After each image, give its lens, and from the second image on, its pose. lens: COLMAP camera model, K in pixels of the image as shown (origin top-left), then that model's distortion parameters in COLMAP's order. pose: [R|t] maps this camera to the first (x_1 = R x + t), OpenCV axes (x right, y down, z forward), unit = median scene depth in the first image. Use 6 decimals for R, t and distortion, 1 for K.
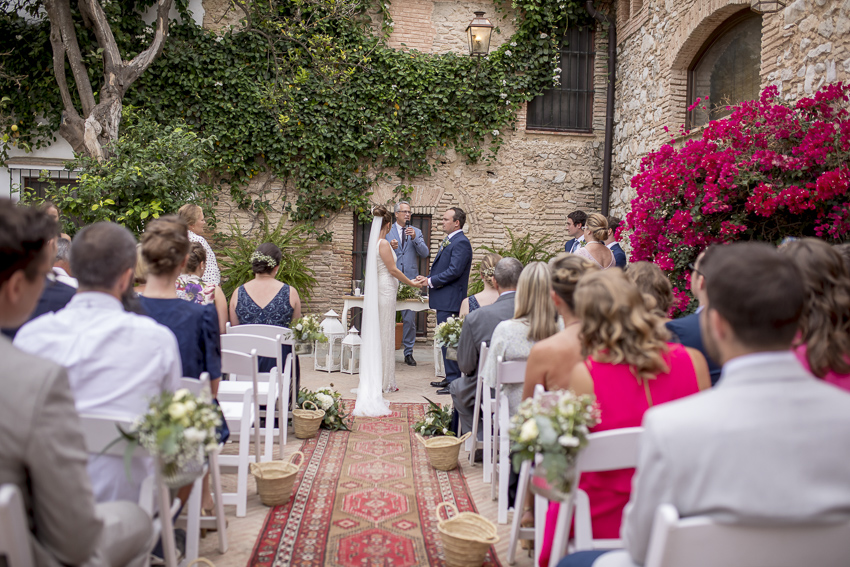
lens RADIAL K [[804.2, 0, 425.1], [0, 804.2, 275.8], [0, 0, 1]] dist [-0.024951, 0.000000]
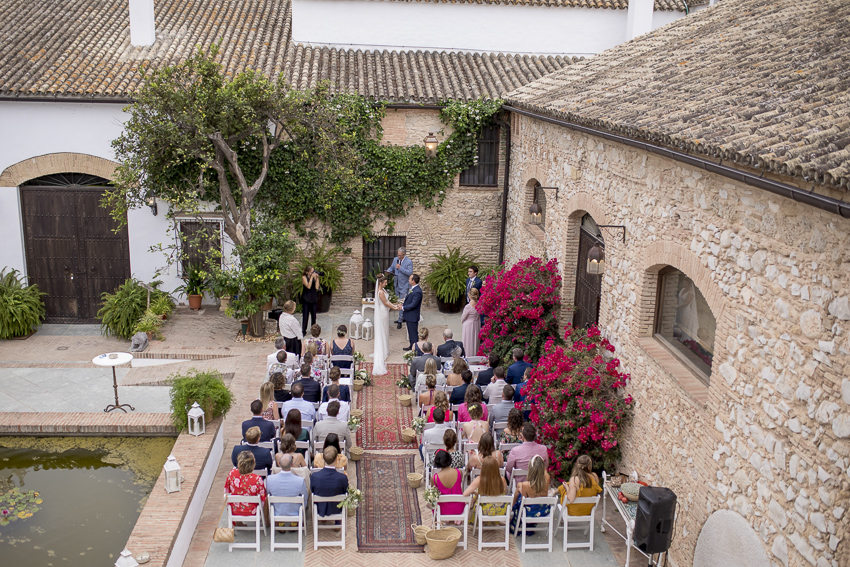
lens RADIAL K [[839.7, 0, 408.3], [0, 839.7, 296.0], [0, 0, 1]] dist [-0.024325, 0.000000]
pose [[0.999942, -0.008697, -0.006339, 0.025014], [0.009956, 0.971205, 0.238038, -0.409889], [0.004086, -0.238087, 0.971235, -0.891555]]
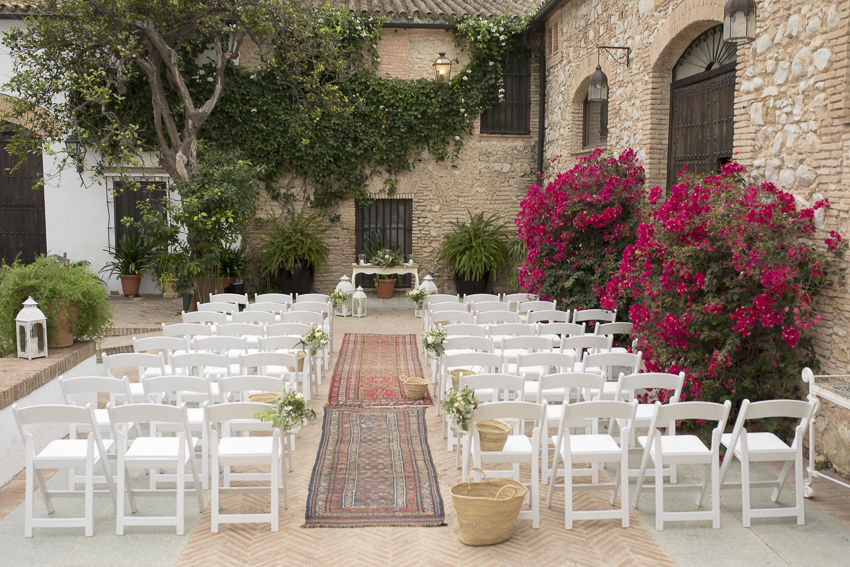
lens RADIAL K [[839.7, 0, 425.9], [0, 839.7, 285.4], [0, 0, 1]] dist [-0.024325, 0.000000]
pose [[0.999611, -0.027777, 0.002343, 0.024977], [0.027440, 0.995314, 0.092725, -0.064366], [-0.004907, -0.092624, 0.995689, -0.454304]]
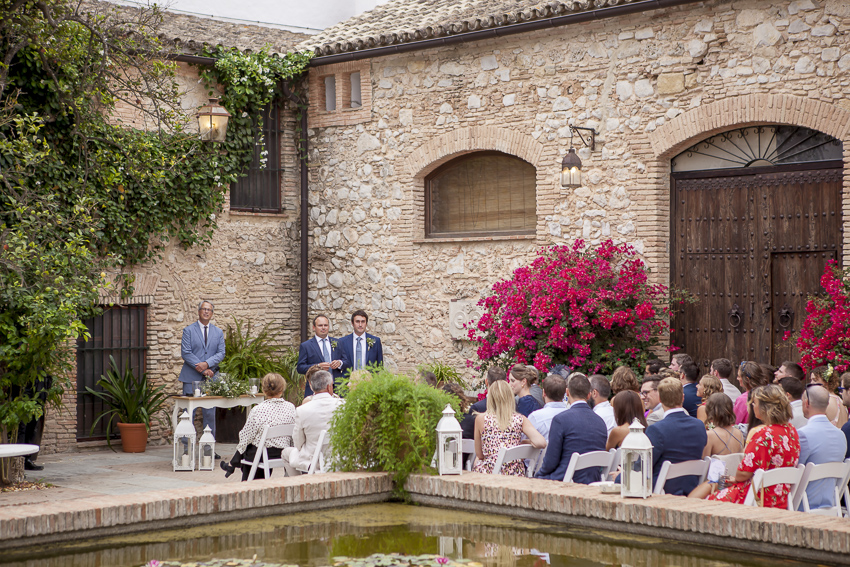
lens RADIAL K [[1607.4, 0, 423.3], [0, 1607.4, 289.6], [0, 0, 1]] dist [0.135044, 0.000000]
pose [[0.770860, -0.036826, 0.635939, -0.971347], [0.045494, 0.998961, 0.002702, -0.086966], [-0.635377, 0.026848, 0.771735, -0.661318]]
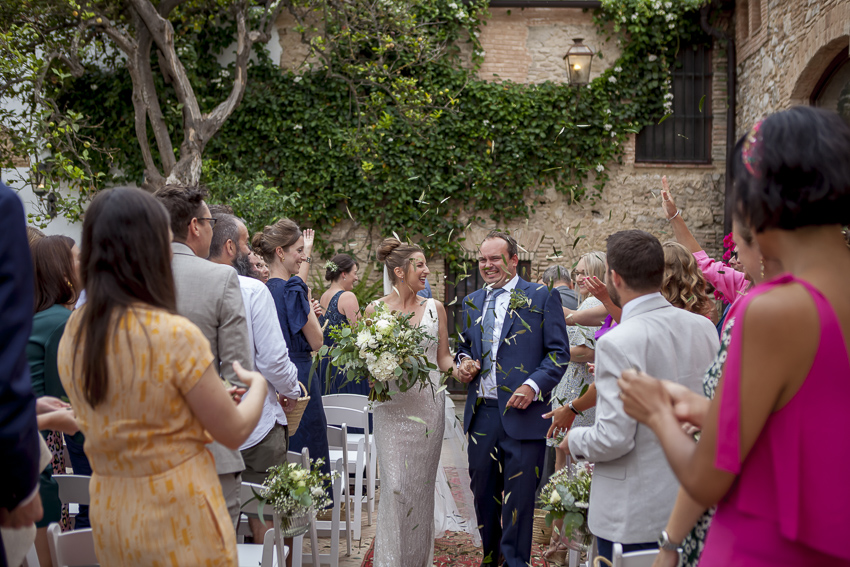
lens RADIAL K [[987.6, 0, 426.3], [0, 987.6, 287.3], [0, 0, 1]] dist [-0.018071, 0.000000]
pose [[0.993008, -0.018545, -0.116580, 0.021582], [0.015763, 0.999570, -0.024743, -0.021190], [0.116988, 0.022732, 0.992873, -0.120278]]
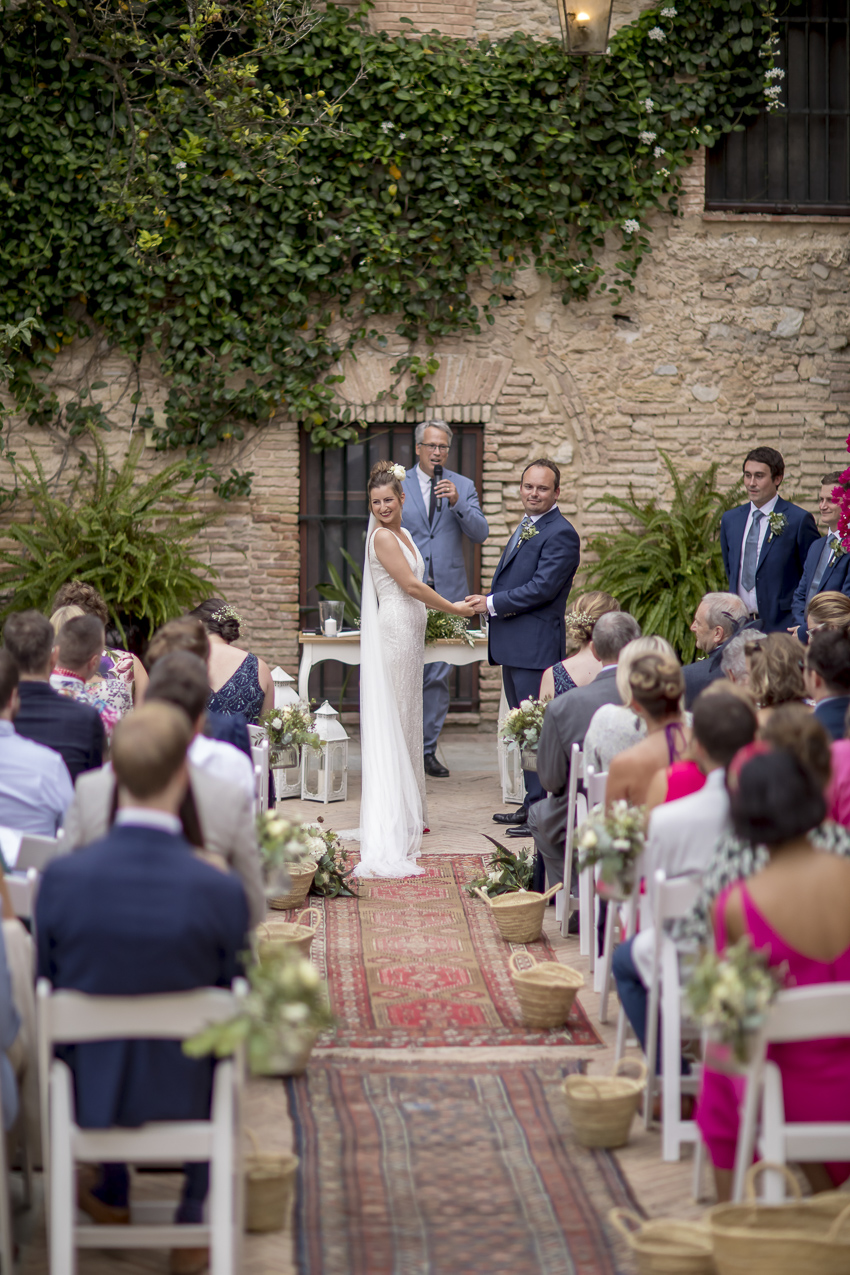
lens RADIAL K [[3007.5, 0, 417.6], [0, 3007.5, 635.8], [0, 0, 1]] dist [-0.072259, 0.000000]
pose [[0.999574, -0.026072, -0.013135, -0.009117], [0.026850, 0.997647, 0.063084, -0.068100], [0.011459, -0.063410, 0.997922, -0.601030]]
